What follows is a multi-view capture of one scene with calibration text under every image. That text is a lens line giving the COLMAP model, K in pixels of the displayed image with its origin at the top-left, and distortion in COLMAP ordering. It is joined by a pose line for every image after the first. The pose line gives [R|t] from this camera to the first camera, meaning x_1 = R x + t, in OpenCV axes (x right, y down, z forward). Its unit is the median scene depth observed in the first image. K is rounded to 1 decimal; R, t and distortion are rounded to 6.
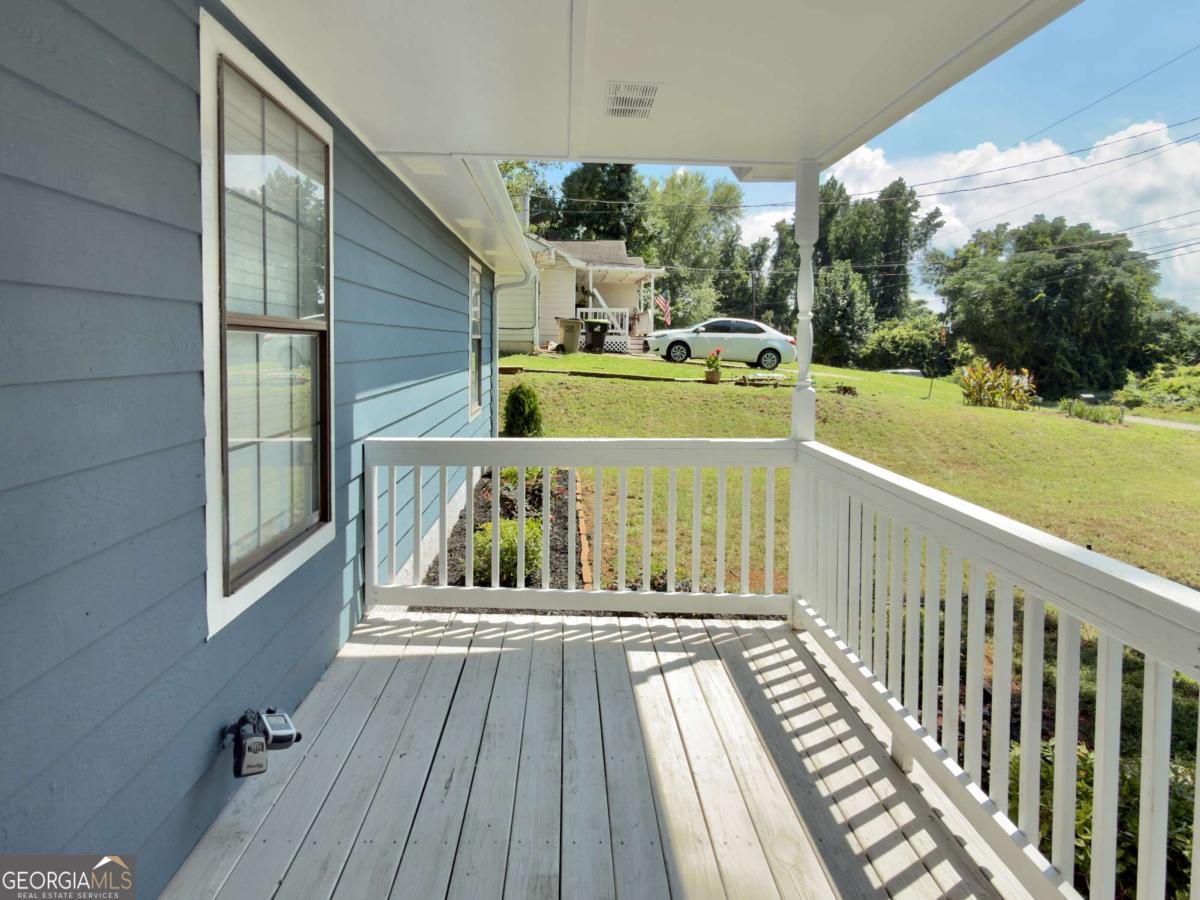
lens RADIAL K [[707.2, 0, 599.6], [0, 707.2, 372.5], [0, 0, 1]] dist [-0.009174, 0.000473]
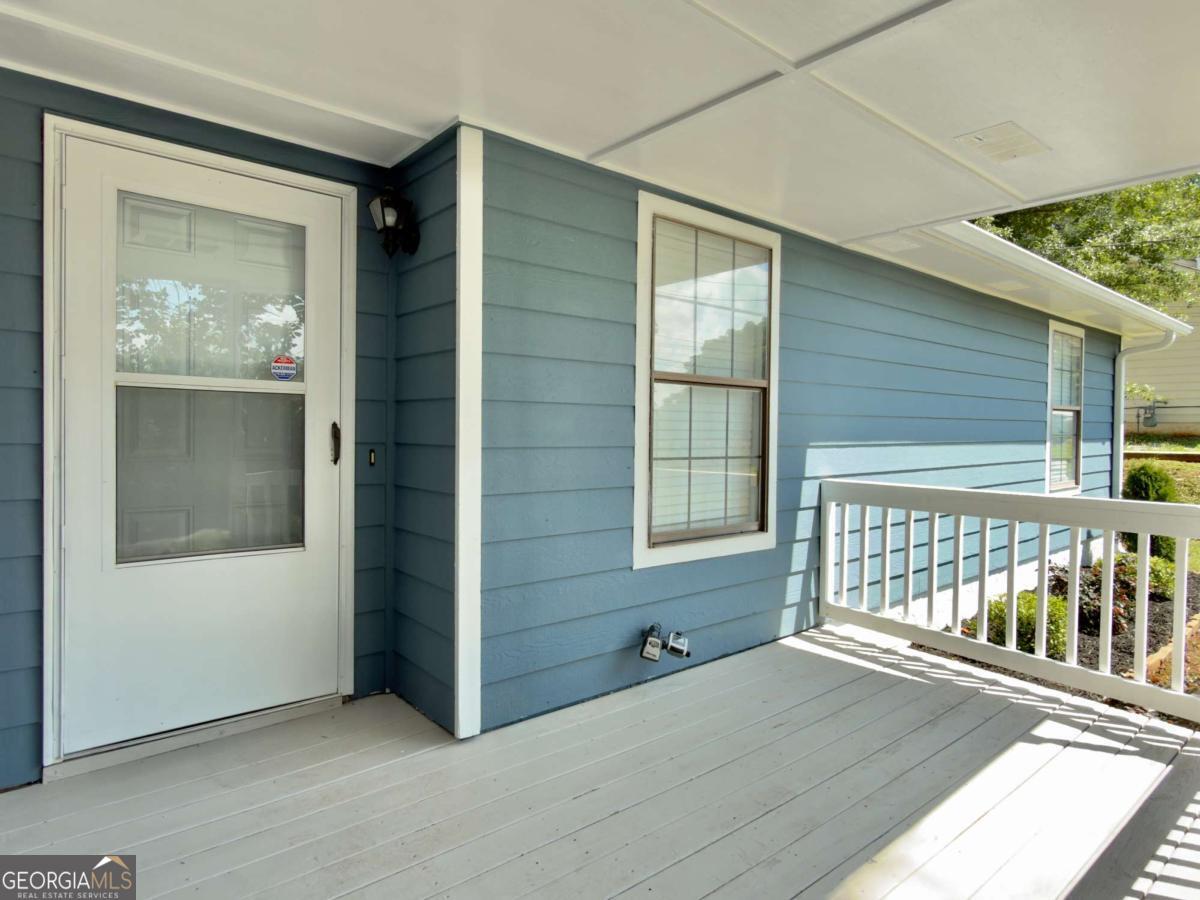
lens RADIAL K [[707.2, 0, 609.2], [0, 707.2, 442.0], [0, 0, 1]] dist [-0.009174, 0.000473]
pose [[0.612125, 0.013565, -0.790644, 0.426833], [-0.036994, 0.999249, -0.011497, 0.061414], [0.789895, 0.036286, 0.612168, -0.041152]]
